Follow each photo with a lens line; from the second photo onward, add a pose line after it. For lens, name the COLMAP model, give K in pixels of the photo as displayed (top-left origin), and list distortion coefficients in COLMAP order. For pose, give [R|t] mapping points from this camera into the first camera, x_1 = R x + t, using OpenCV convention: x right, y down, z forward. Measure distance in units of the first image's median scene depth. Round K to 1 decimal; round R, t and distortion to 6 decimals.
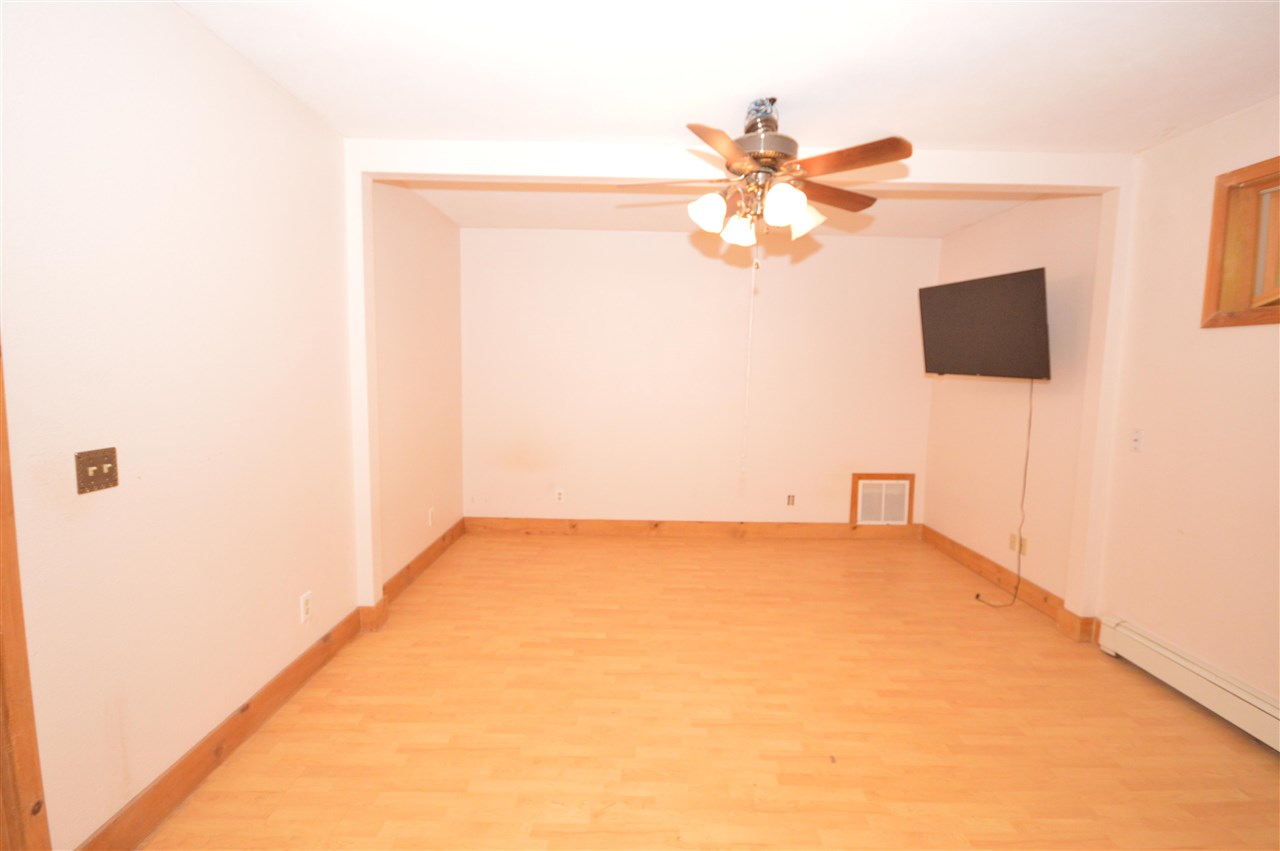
lens RADIAL K [[569.5, 0, 637.9], [0, 569.5, 425.4], [0, 0, 1]] dist [0.004502, -0.008187]
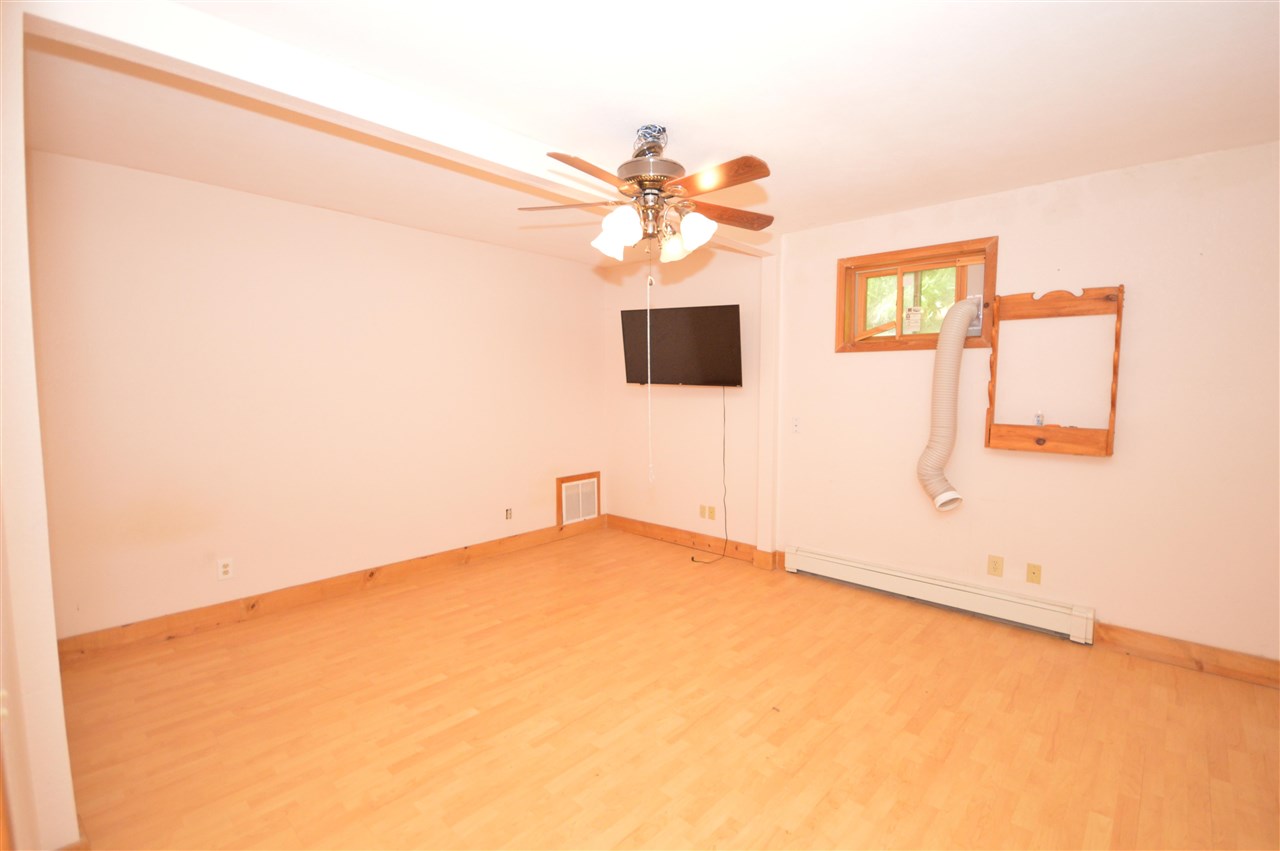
lens RADIAL K [[569.5, 0, 635.6], [0, 569.5, 426.7], [0, 0, 1]] dist [0.004502, -0.008187]
pose [[0.677485, -0.067873, 0.732398, -0.381617], [0.080723, 0.996580, 0.017685, -0.023846], [-0.731094, 0.047140, 0.680647, 0.213590]]
